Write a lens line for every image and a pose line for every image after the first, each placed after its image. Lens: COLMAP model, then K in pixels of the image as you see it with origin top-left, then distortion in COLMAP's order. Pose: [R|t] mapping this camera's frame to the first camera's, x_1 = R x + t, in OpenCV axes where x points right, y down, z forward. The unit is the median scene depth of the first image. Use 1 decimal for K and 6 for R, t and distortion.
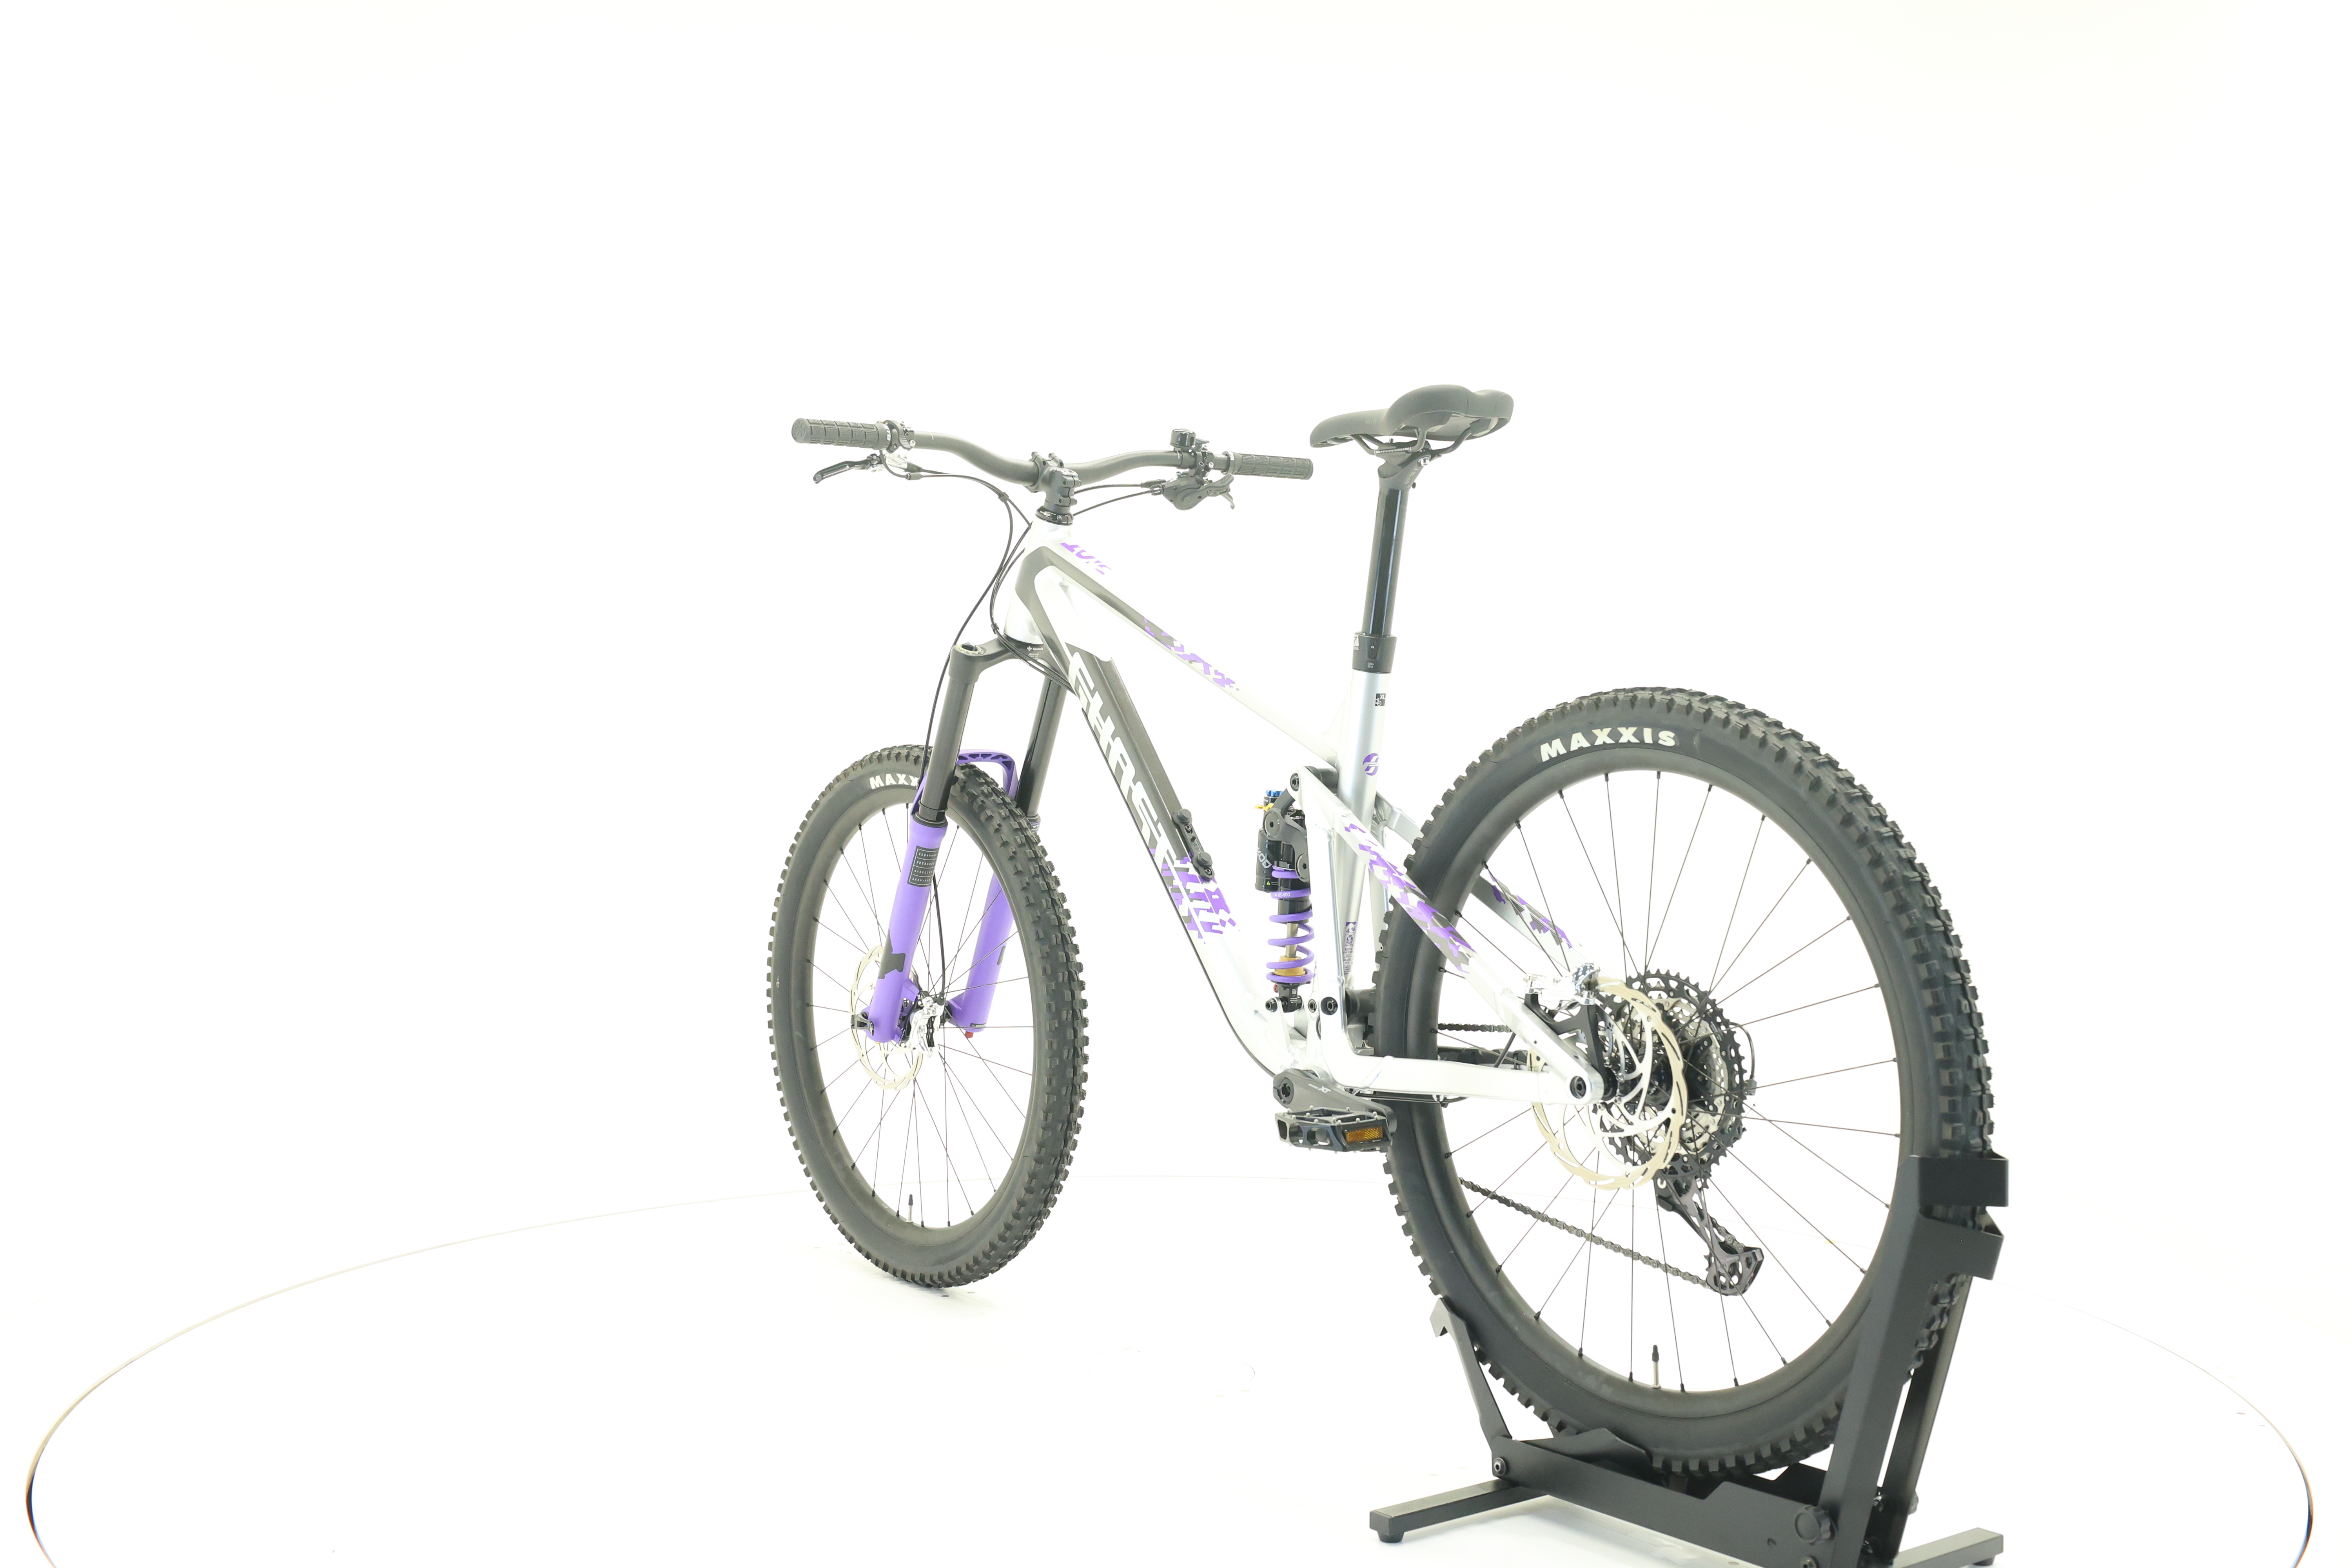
lens RADIAL K [[2461.3, 0, 1171.8], [0, 2461.3, 780.6], [0, 0, 1]] dist [0.006390, 0.000000]
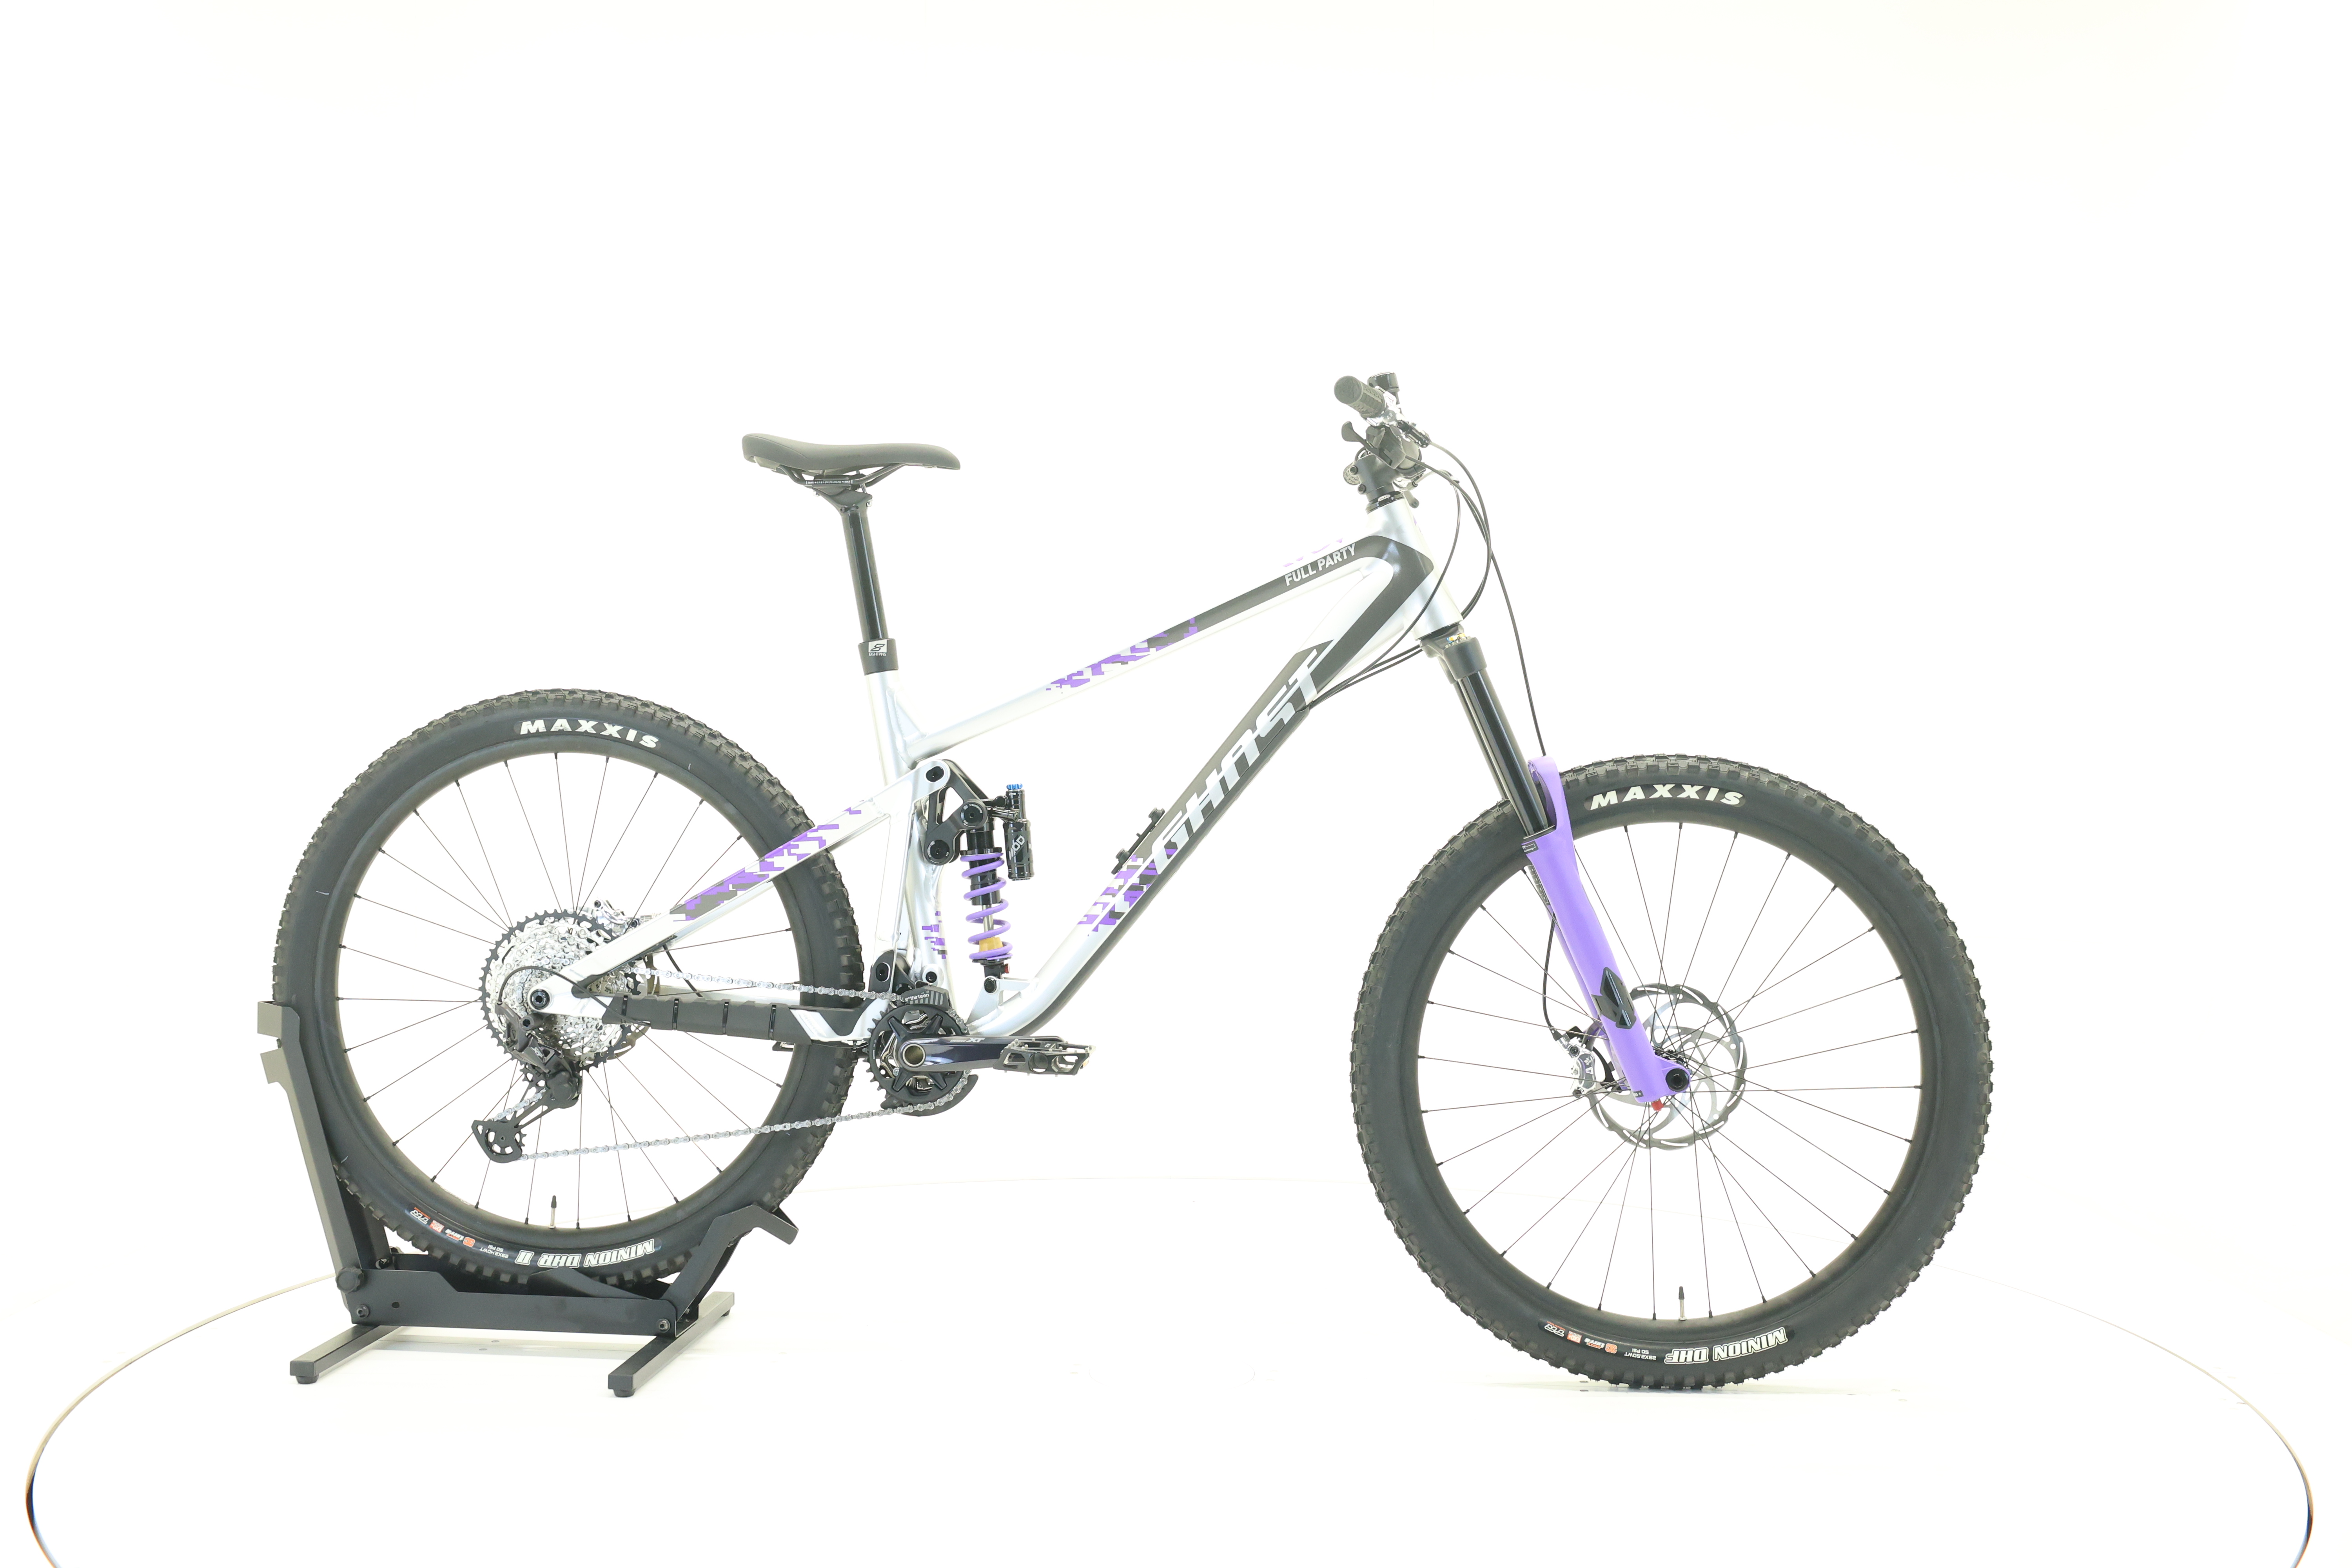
lens RADIAL K [[2461.3, 0, 1172.2], [0, 2461.3, 783.5], [0, 0, 1]] dist [0.006390, 0.000000]
pose [[-0.680018, 0.008337, -0.733148, 0.751924], [-0.027824, 0.998922, 0.037167, -0.036735], [0.732667, 0.045673, -0.679053, 1.715883]]
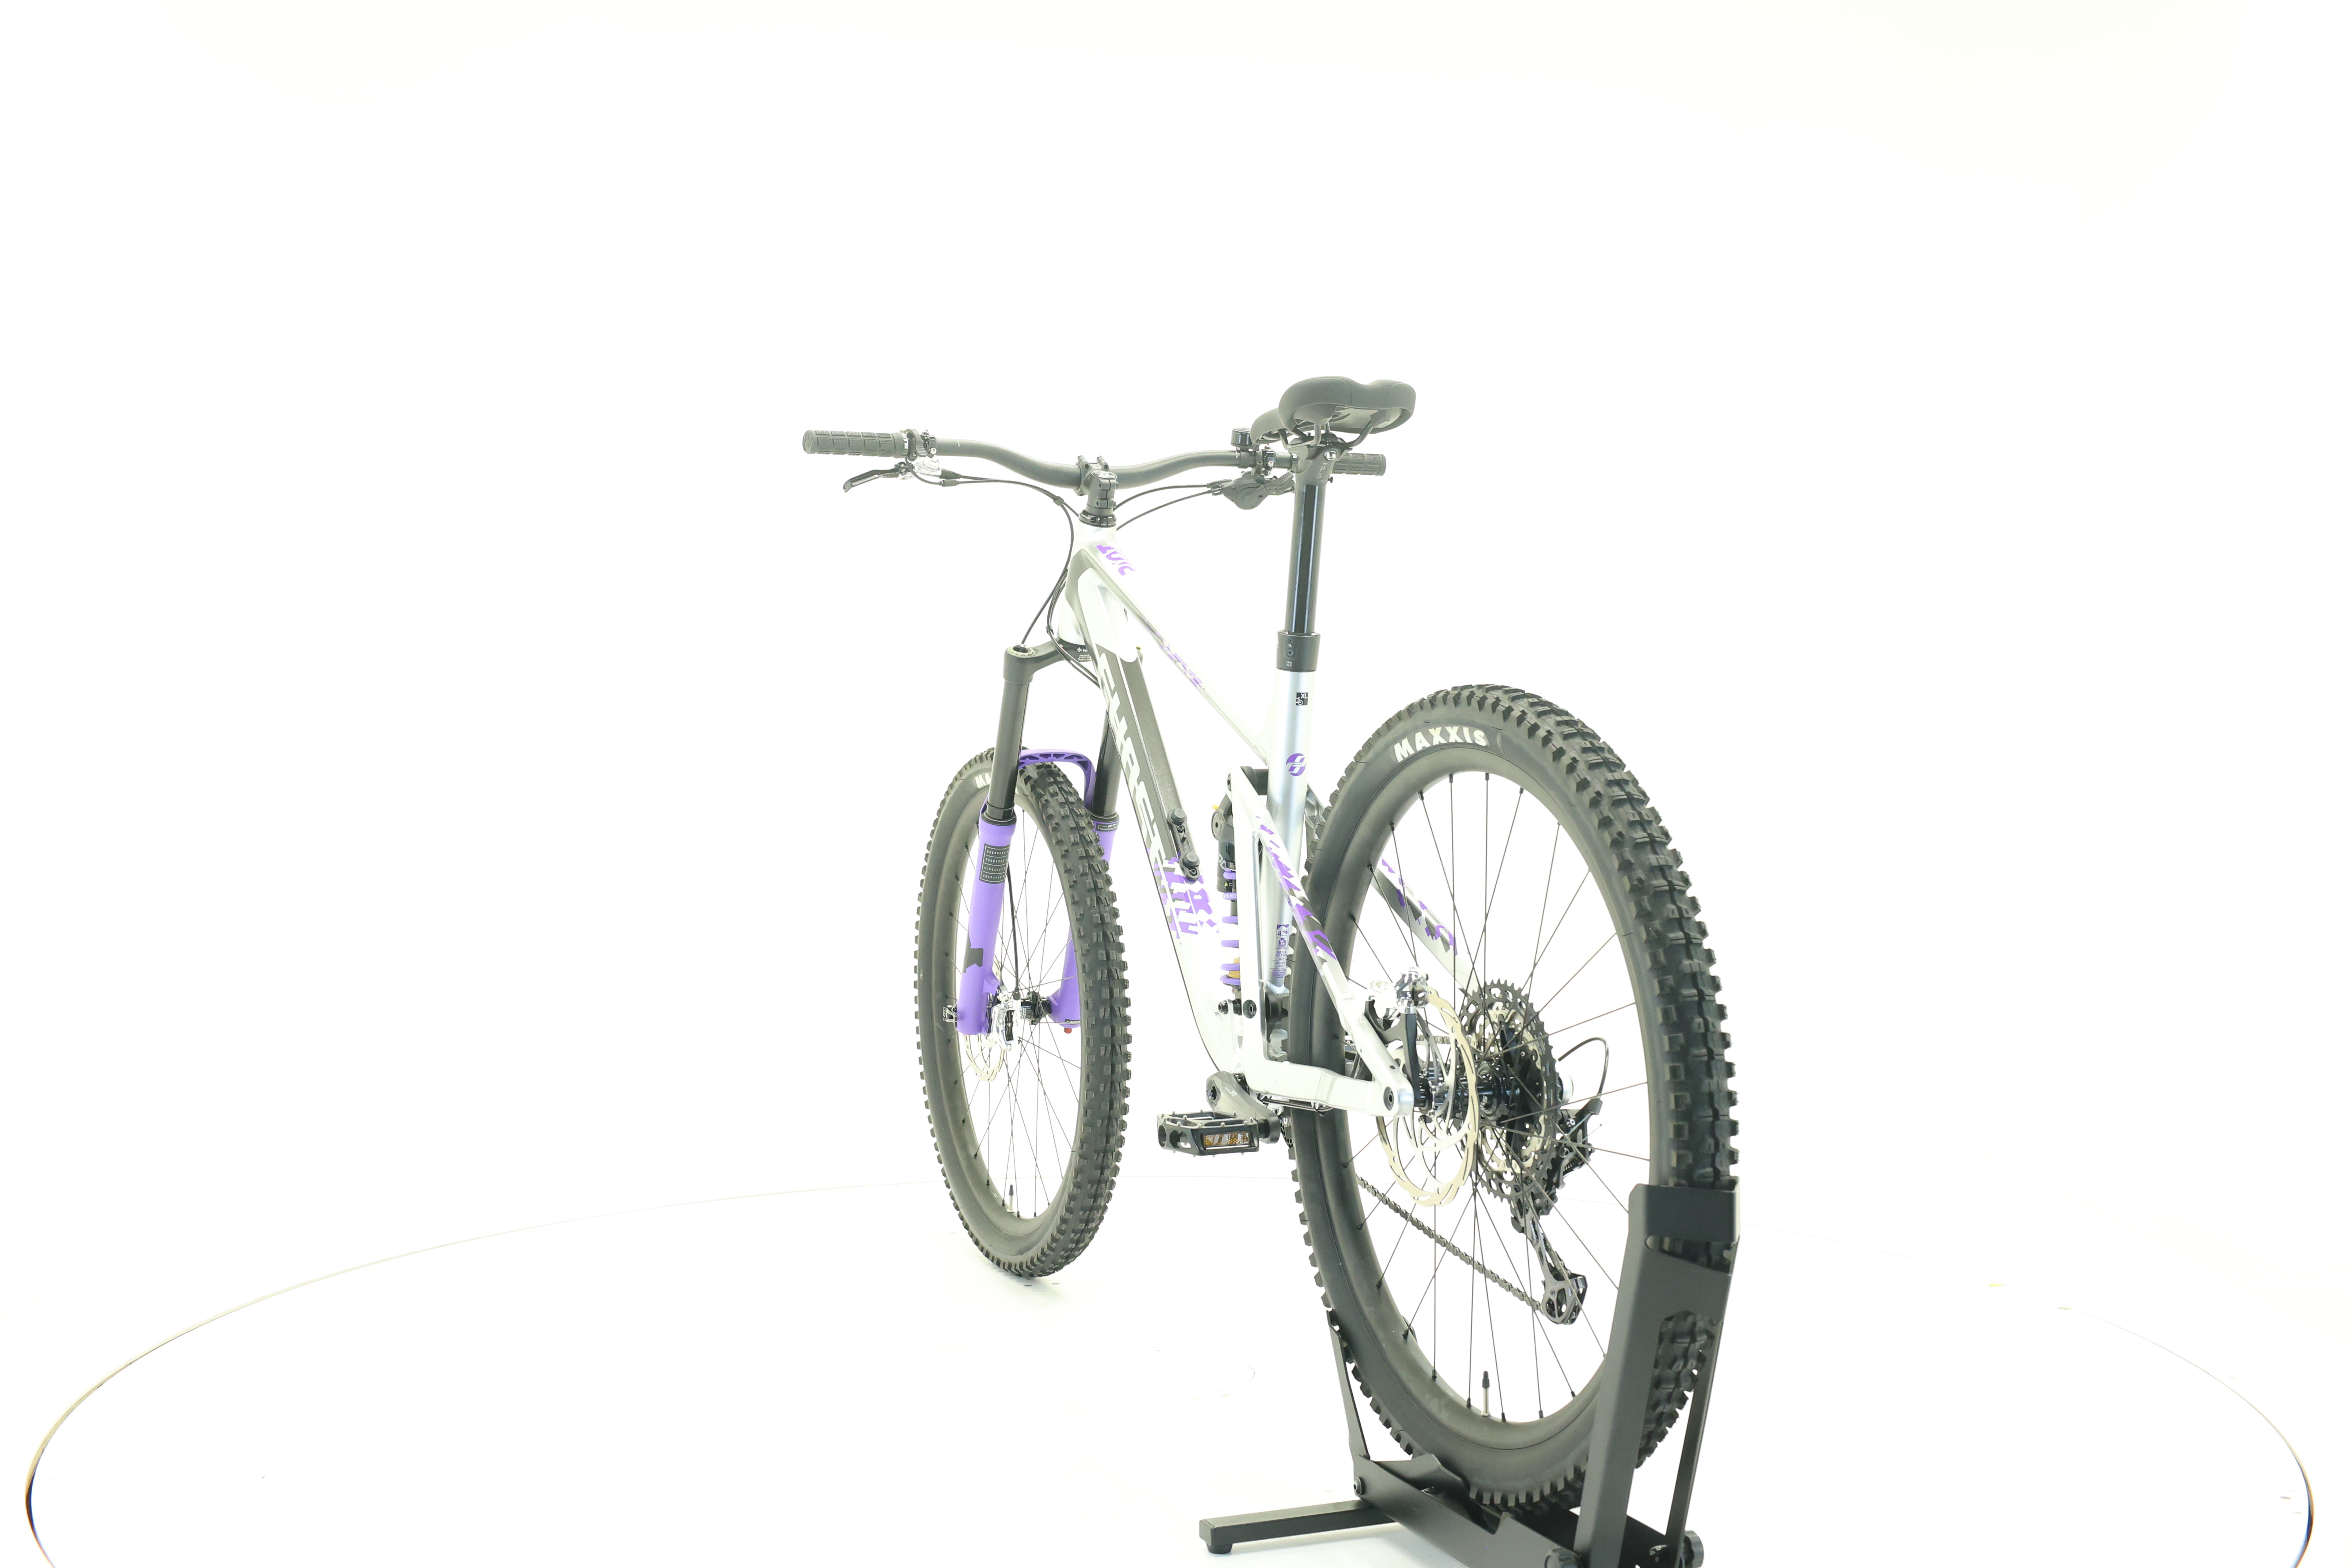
lens RADIAL K [[2461.3, 0, 1180.2], [0, 2461.3, 776.4], [0, 0, 1]] dist [0.006390, 0.000000]
pose [[0.967399, 0.005702, -0.253192, 0.262534], [-0.006484, 0.999976, -0.002256, 0.000500], [0.253173, 0.003825, 0.967413, 0.033627]]
